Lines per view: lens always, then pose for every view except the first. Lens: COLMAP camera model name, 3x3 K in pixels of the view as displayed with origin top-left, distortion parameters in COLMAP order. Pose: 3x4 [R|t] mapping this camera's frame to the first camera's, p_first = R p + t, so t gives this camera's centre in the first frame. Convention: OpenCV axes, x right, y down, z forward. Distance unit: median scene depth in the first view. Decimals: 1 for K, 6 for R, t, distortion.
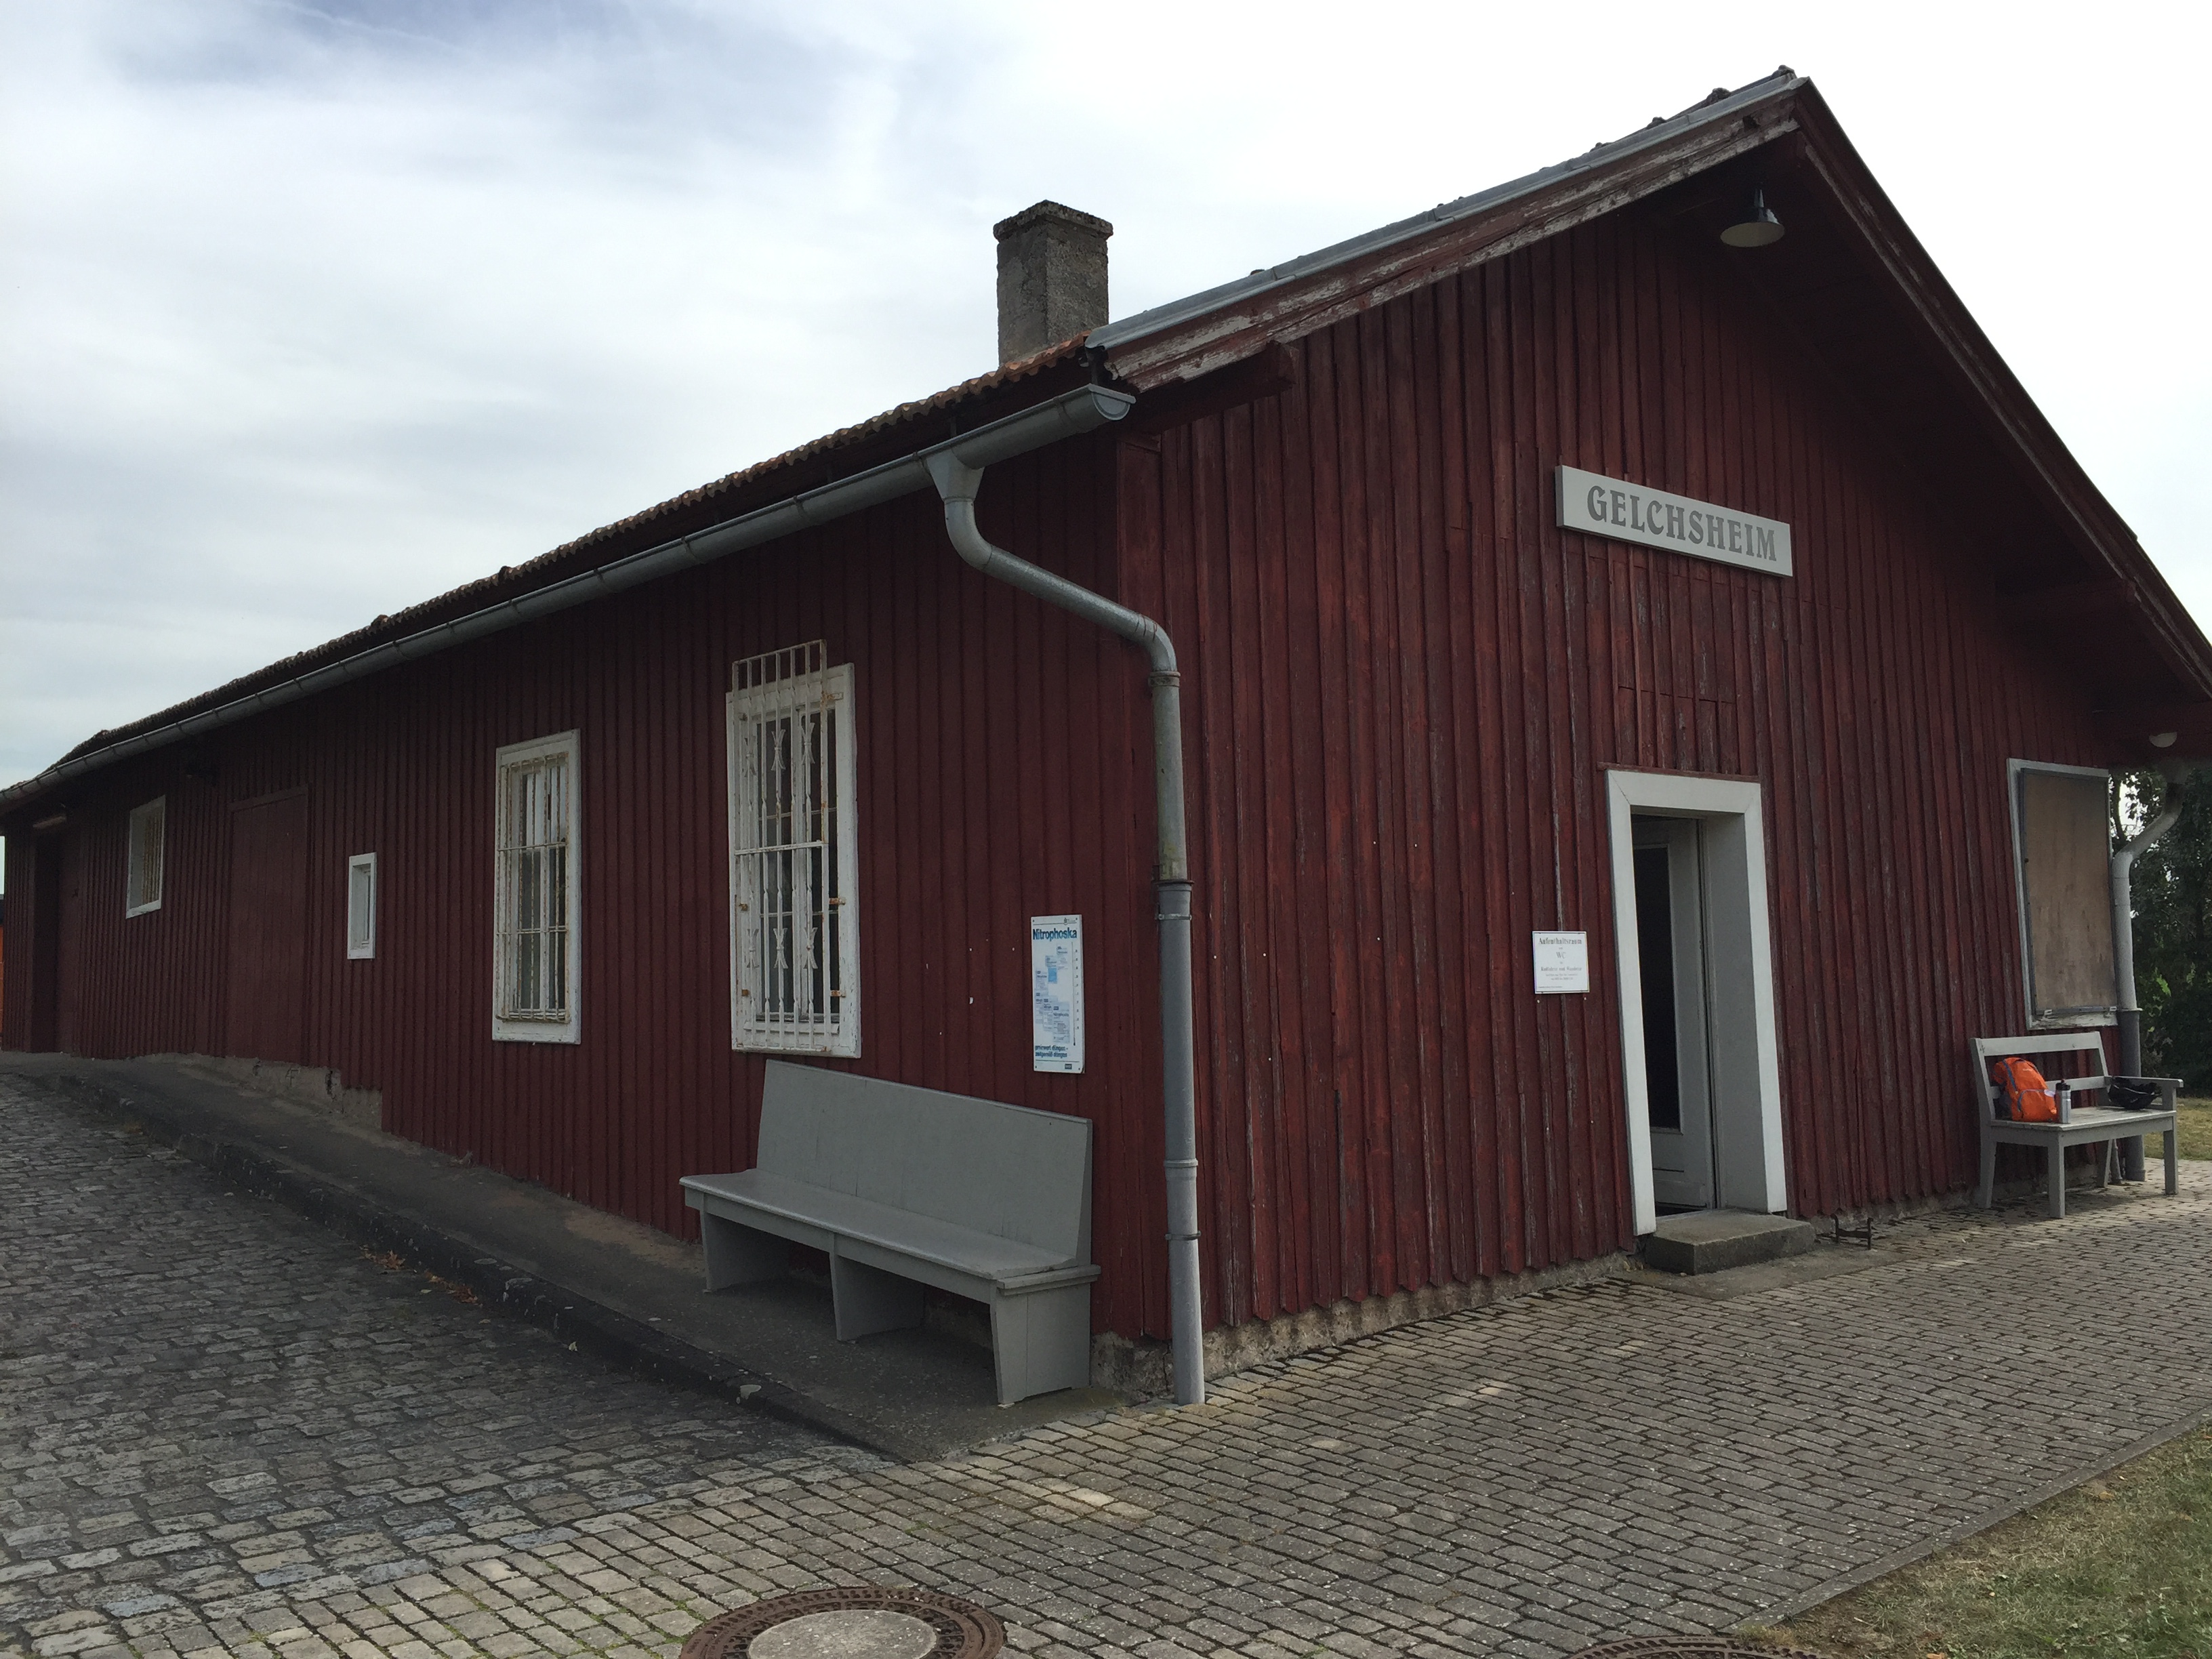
lens RADIAL K [[1886.5, 0, 1106.0], [0, 1886.5, 829.5], [0, 0, 1]] dist [0.011426, 0.003157]
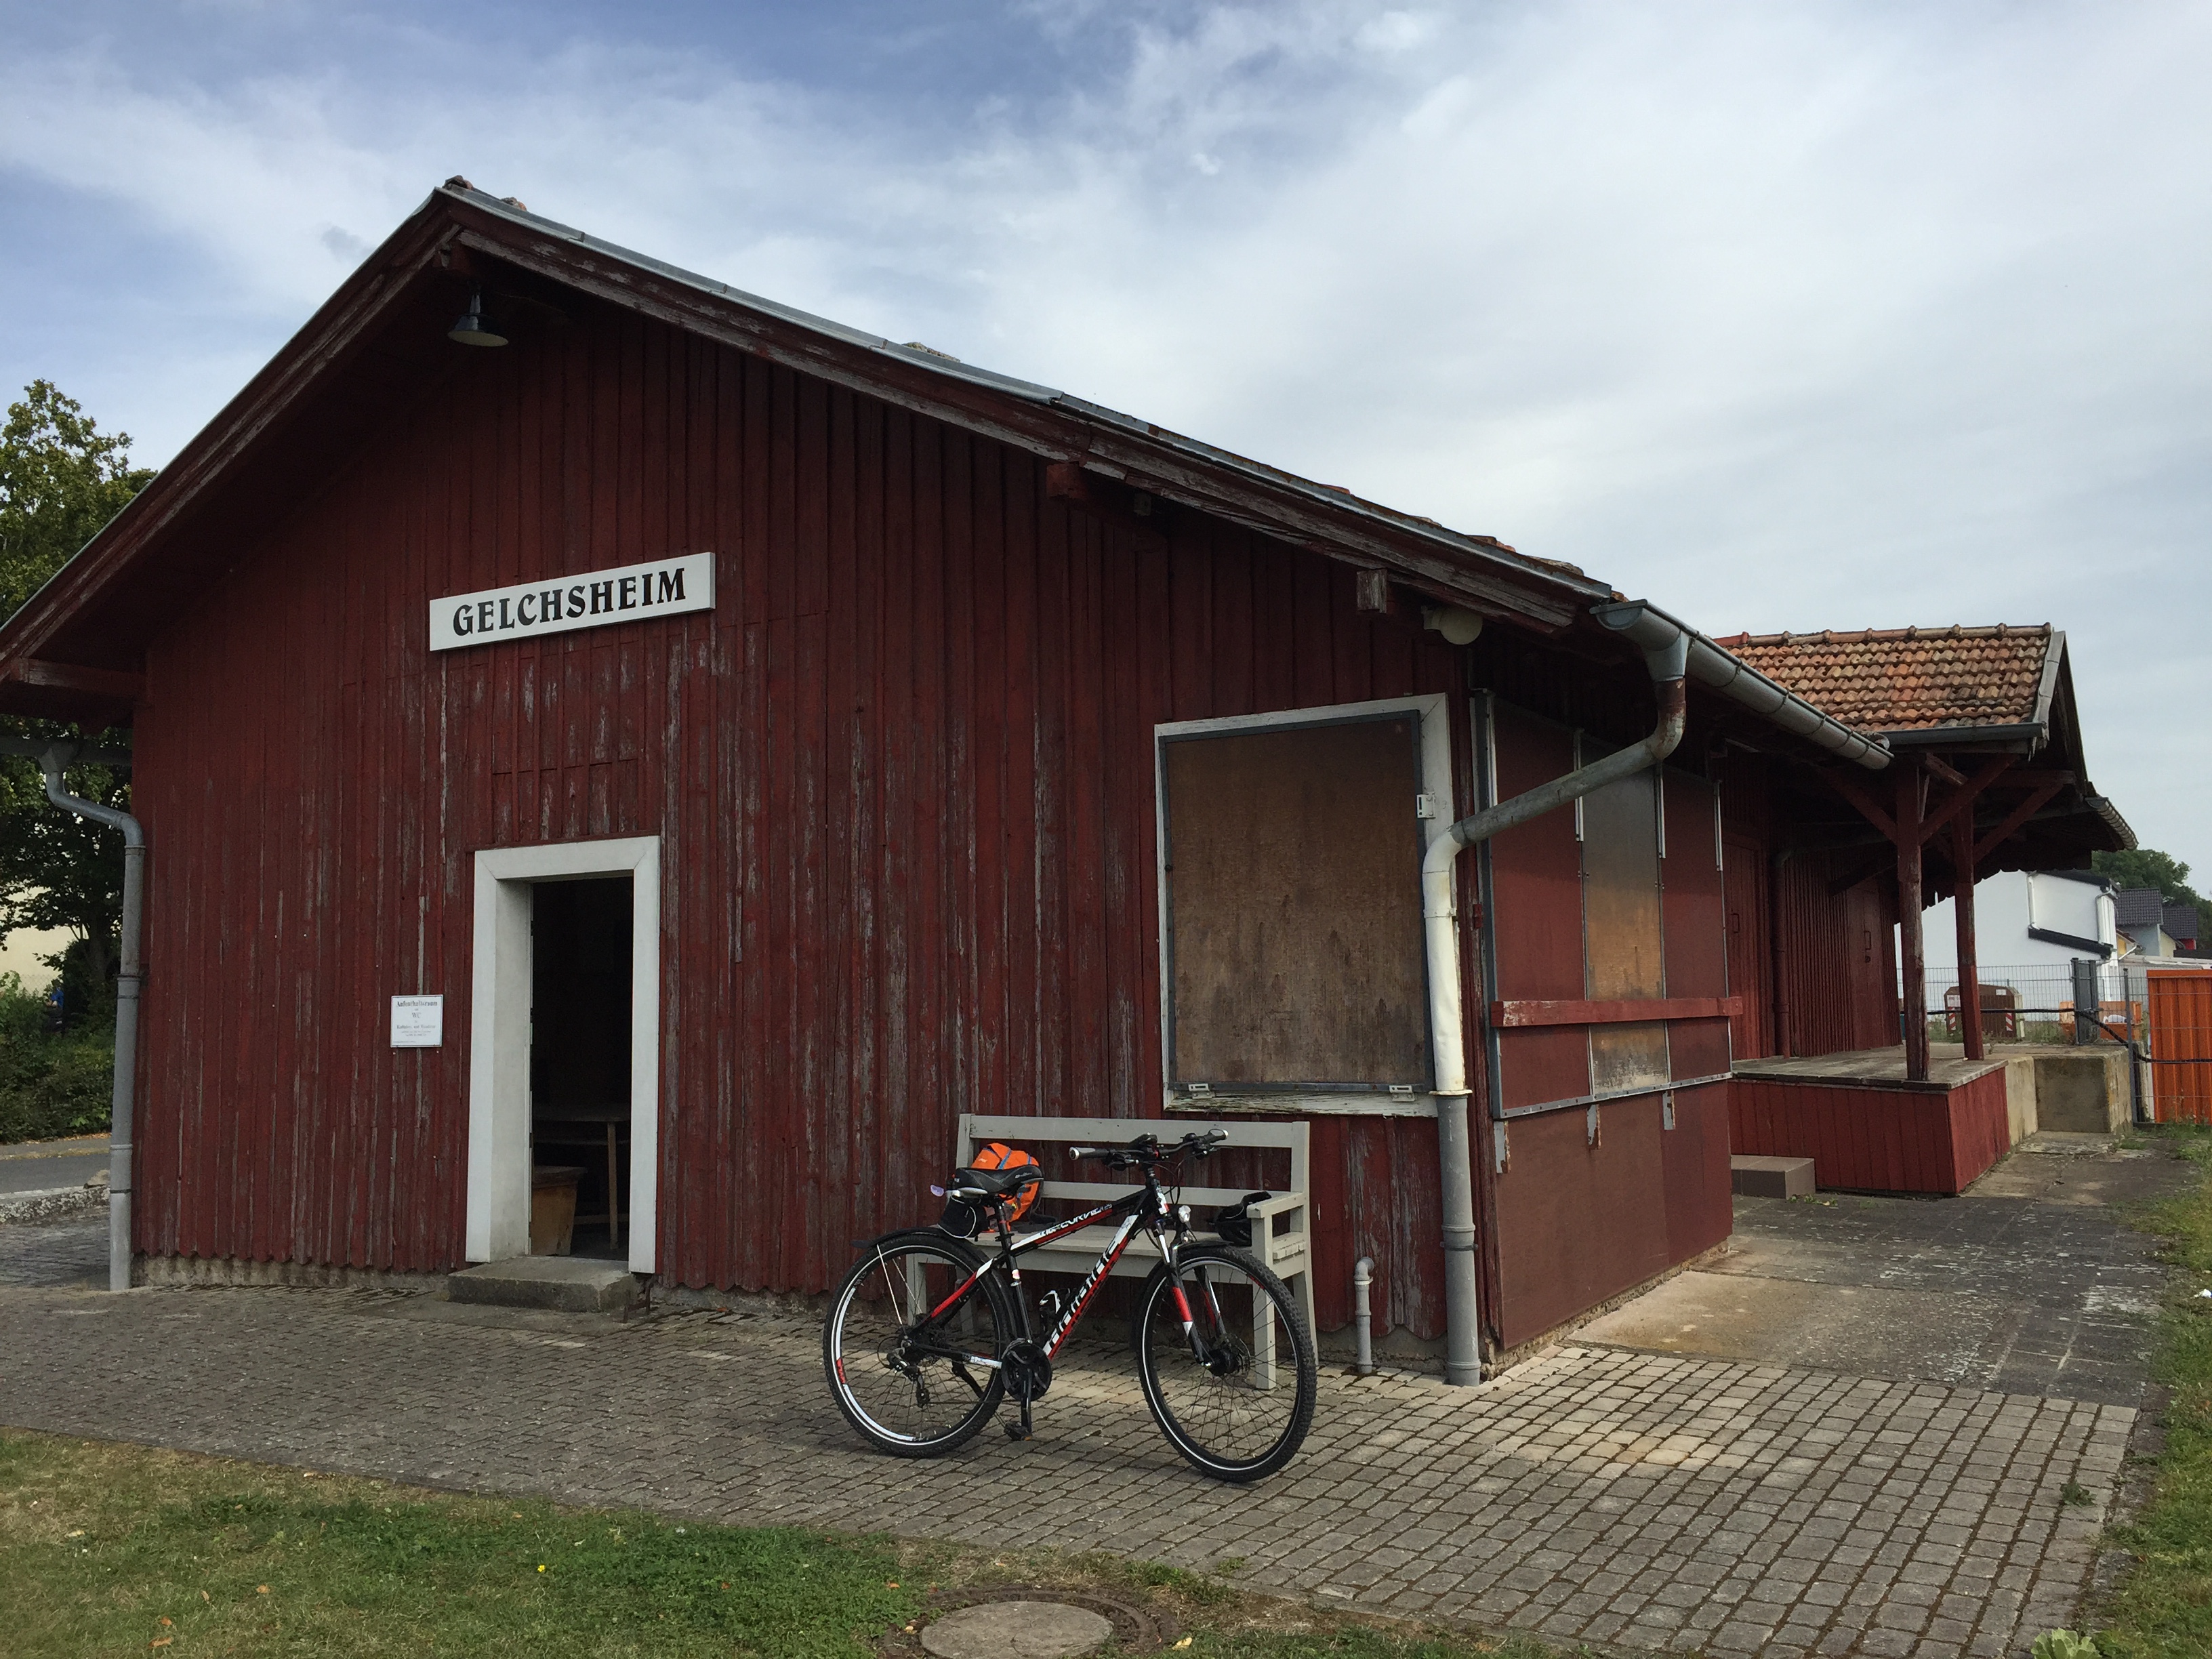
lens RADIAL K [[1869.1, 0, 1086.5], [0, 1869.1, 826.8], [0, 0, 1]] dist [0.073409, -0.091074]
pose [[0.341963, -0.074572, -0.936750, 1.425176], [0.090505, 0.994826, -0.046156, 0.038710], [0.935345, -0.068996, 0.346943, 0.928774]]
